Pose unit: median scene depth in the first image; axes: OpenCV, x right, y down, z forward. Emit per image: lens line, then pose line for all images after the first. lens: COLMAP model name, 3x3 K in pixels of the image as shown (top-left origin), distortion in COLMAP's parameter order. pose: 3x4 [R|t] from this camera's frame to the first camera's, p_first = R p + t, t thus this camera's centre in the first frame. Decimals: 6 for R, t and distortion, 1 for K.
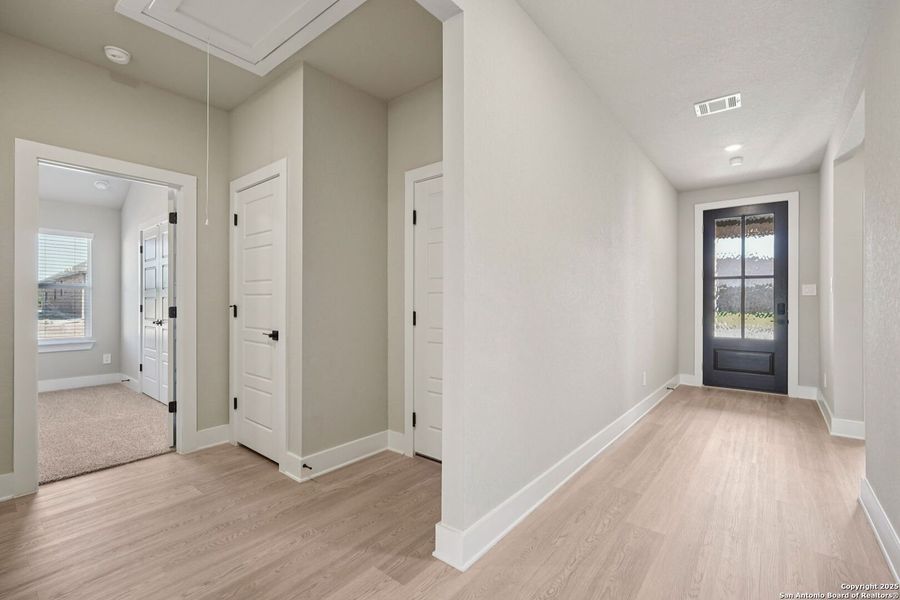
lens RADIAL K [[384.4, 0, 451.4], [0, 384.4, 296.9], [0, 0, 1]] dist [-0.014288, -0.000127]
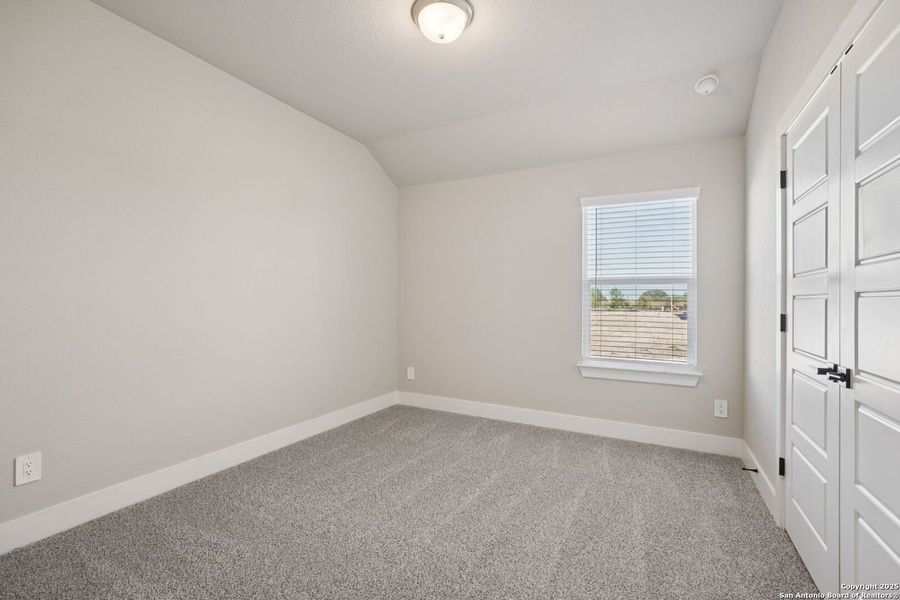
lens RADIAL K [[408.0, 0, 453.8], [0, 408.0, 295.8], [0, 0, 1]] dist [-0.001908, 0.002738]
pose [[0.201550, -0.006021, -0.979460, -0.421078], [-0.006730, 0.999949, -0.007532, 0.007093], [0.979455, 0.008110, 0.201500, 0.520908]]
